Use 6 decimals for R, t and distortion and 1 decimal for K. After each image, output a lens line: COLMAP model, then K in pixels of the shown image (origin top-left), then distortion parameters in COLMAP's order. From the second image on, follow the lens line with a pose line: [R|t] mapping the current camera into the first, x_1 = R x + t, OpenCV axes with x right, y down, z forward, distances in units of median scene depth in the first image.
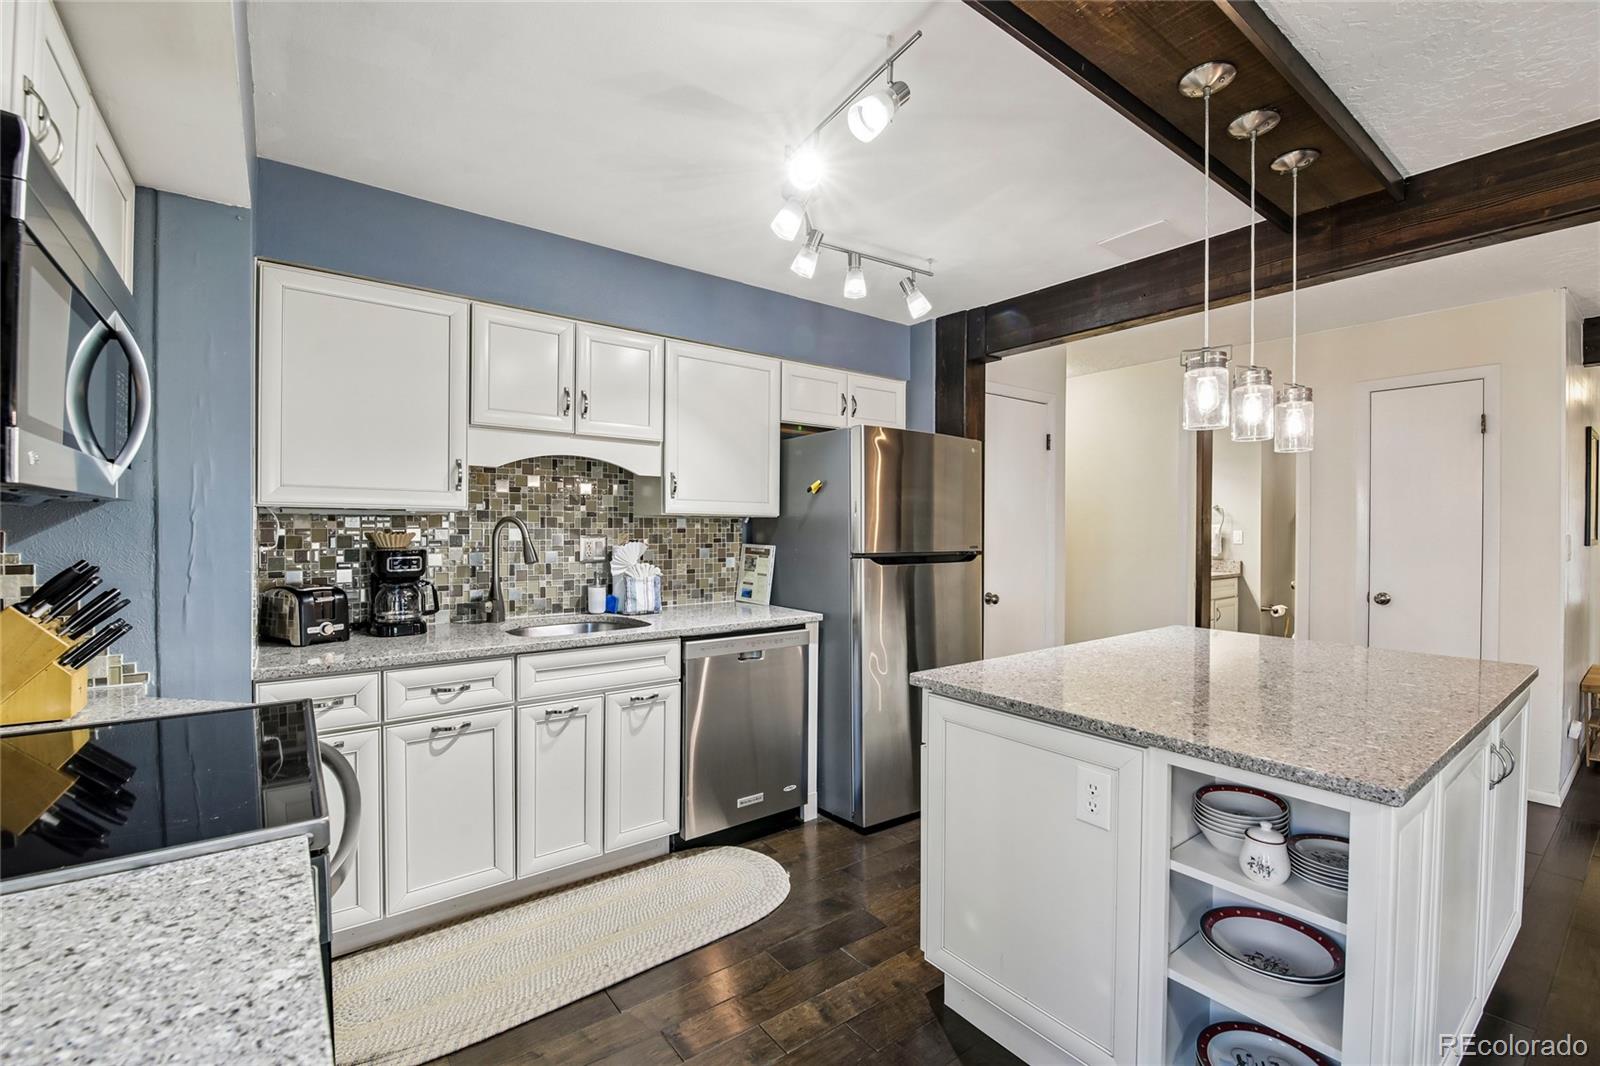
lens RADIAL K [[686.0, 0, 793.9], [0, 686.0, 530.0], [0, 0, 1]] dist [-0.001800, -0.012043]
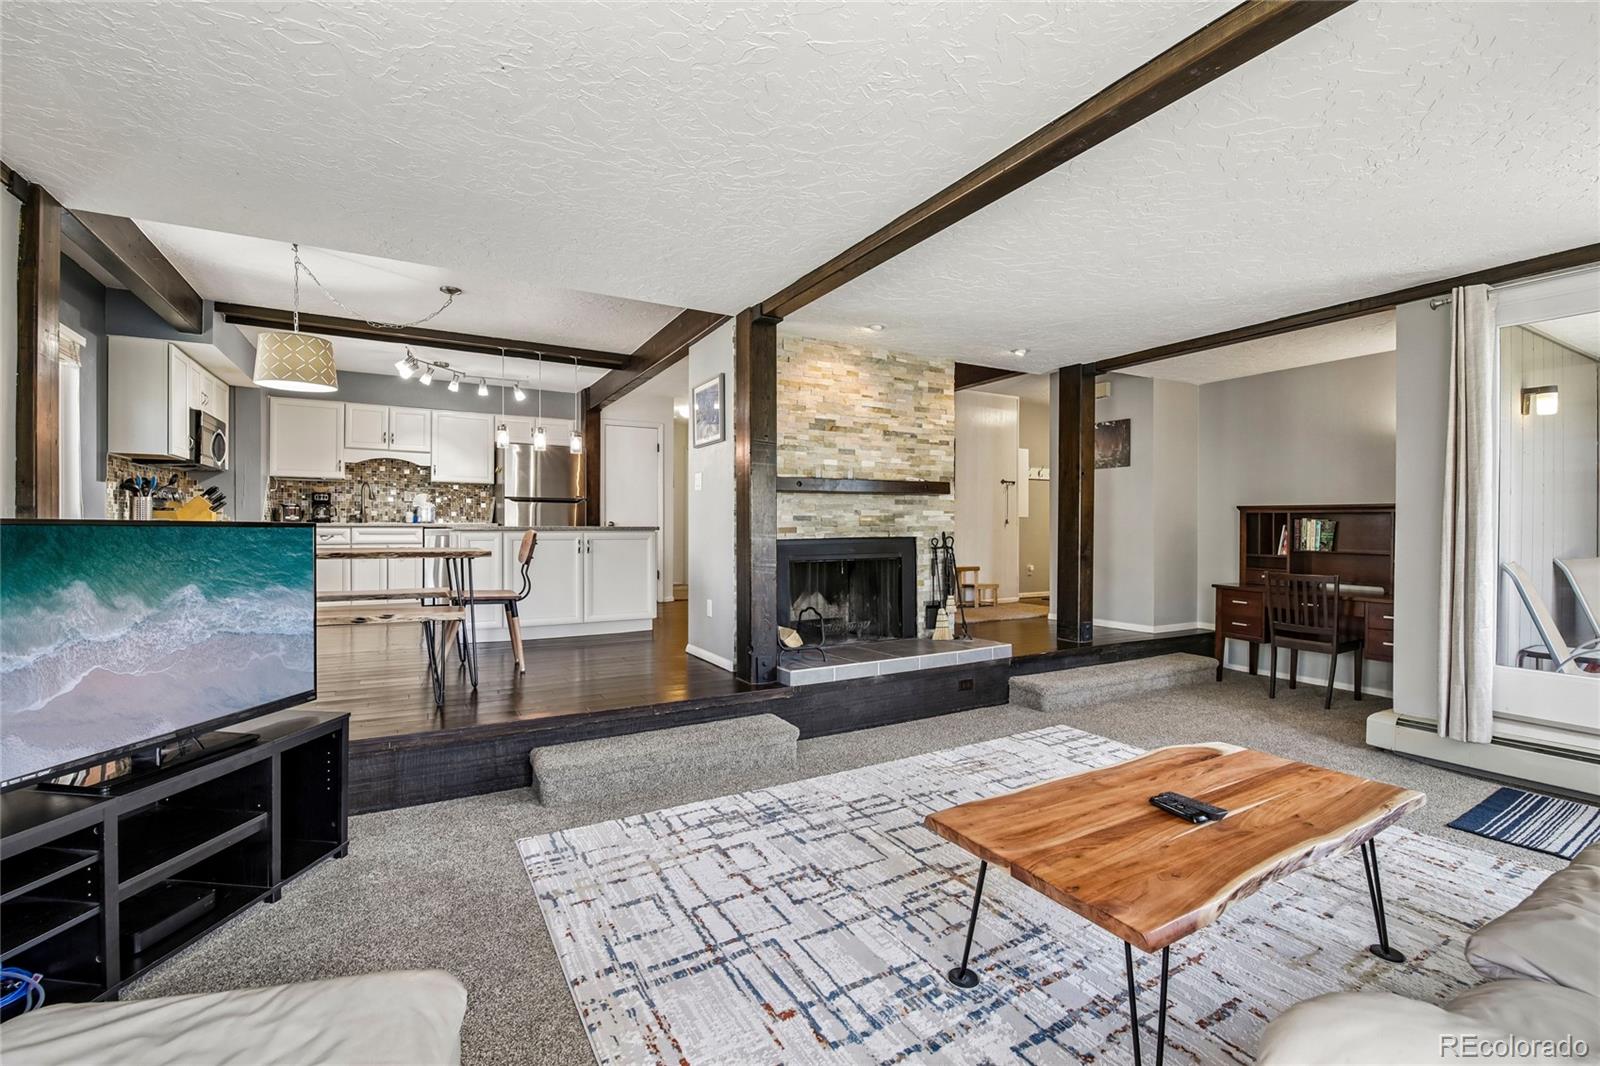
lens RADIAL K [[686.0, 0, 793.9], [0, 686.0, 530.0], [0, 0, 1]] dist [-0.001800, -0.012043]
pose [[0.990709, 0.001937, -0.135982, 1.537950], [-0.001559, 0.999995, 0.002888, 0.152183], [0.135987, -0.002649, 0.990707, -1.347346]]
